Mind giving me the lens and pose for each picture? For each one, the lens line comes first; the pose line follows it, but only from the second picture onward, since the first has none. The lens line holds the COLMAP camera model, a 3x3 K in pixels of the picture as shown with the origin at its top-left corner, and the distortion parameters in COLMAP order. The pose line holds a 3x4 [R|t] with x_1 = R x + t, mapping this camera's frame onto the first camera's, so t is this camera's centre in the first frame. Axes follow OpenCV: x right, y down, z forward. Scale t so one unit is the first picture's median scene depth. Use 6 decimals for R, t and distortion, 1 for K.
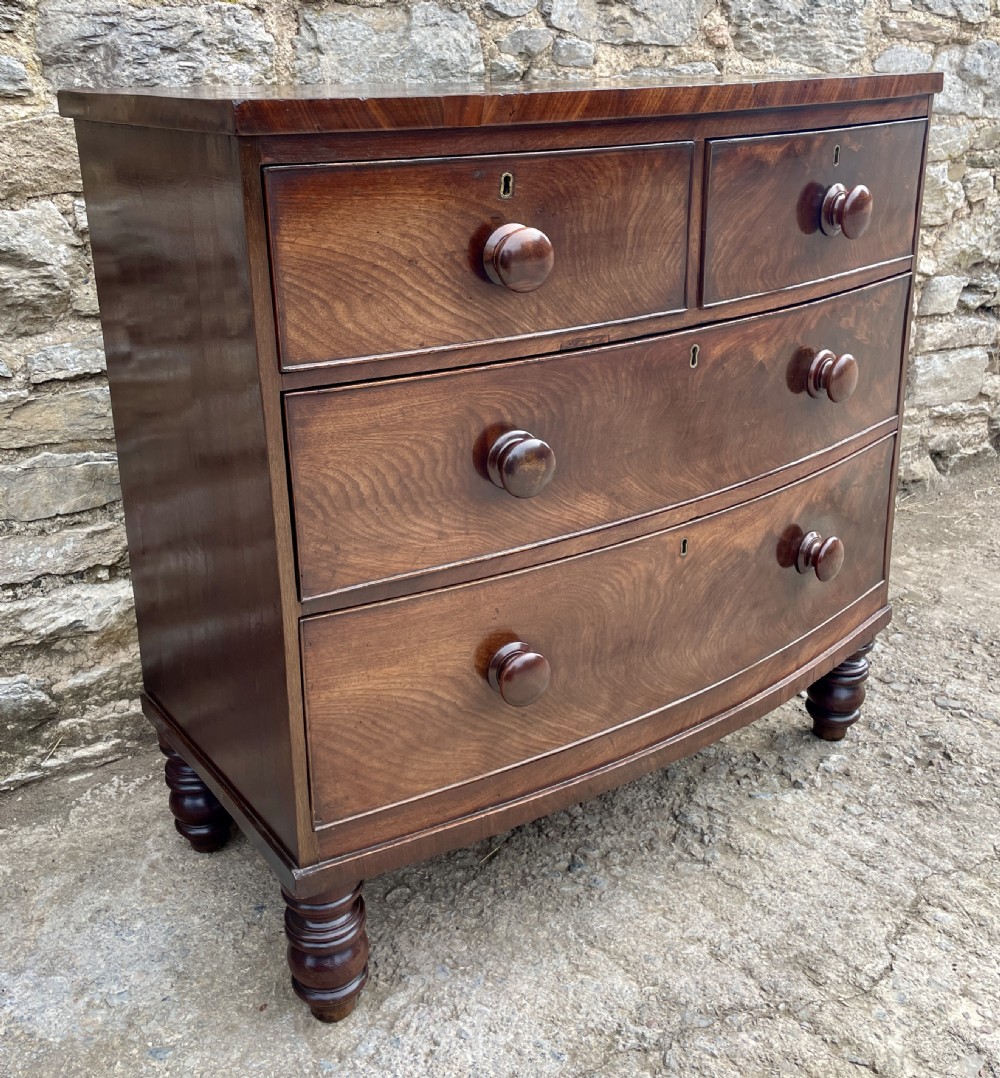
lens RADIAL K [[1163.2, 0, 499.8], [0, 1163.2, 417.0], [0, 0, 1]] dist [0.035168, 0.000000]
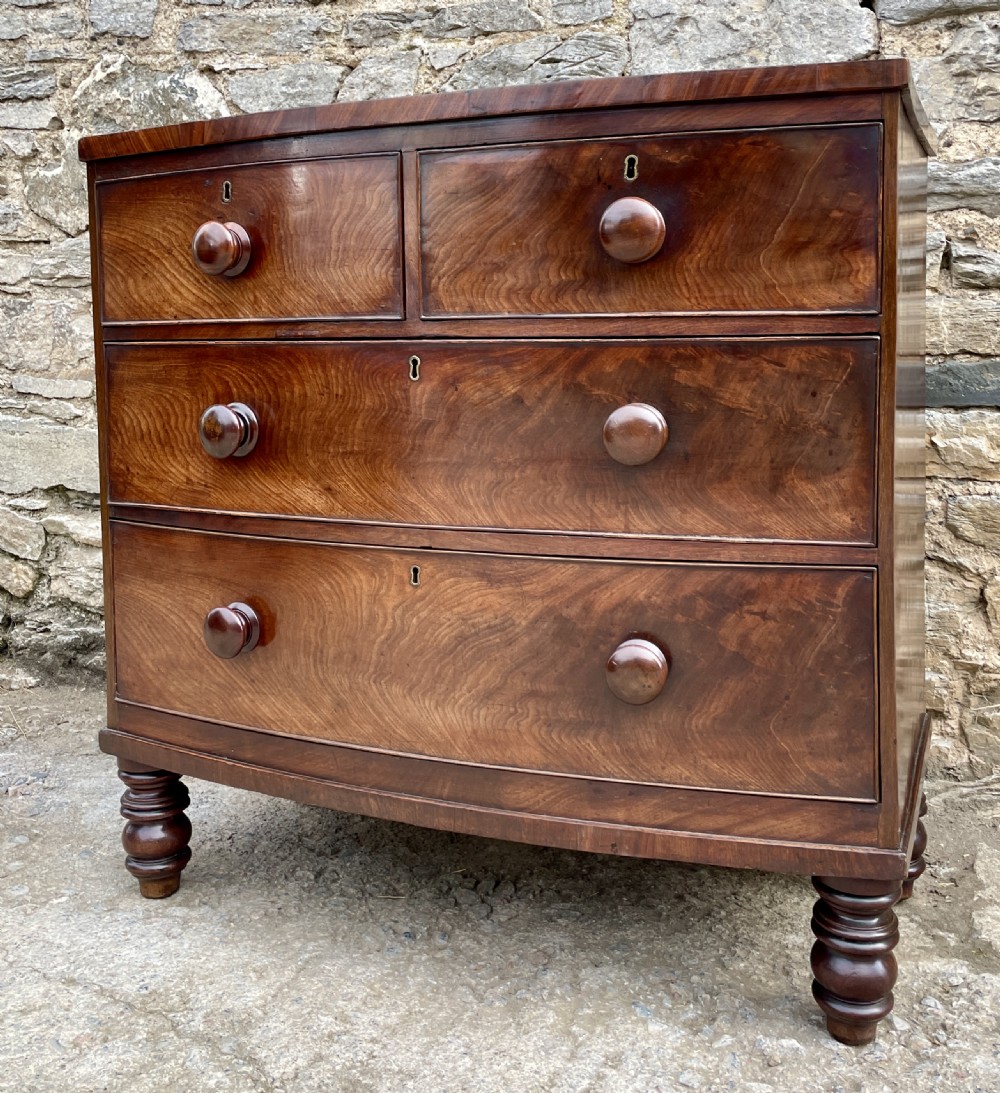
lens RADIAL K [[1209.5, 0, 515.4], [0, 1209.5, 429.4], [0, 0, 1]] dist [0.042549, 0.000000]
pose [[0.503932, 0.070201, -0.860886, 0.872513], [-0.252250, 0.965202, -0.068951, 0.037303], [0.826089, 0.251905, 0.504105, 0.455877]]
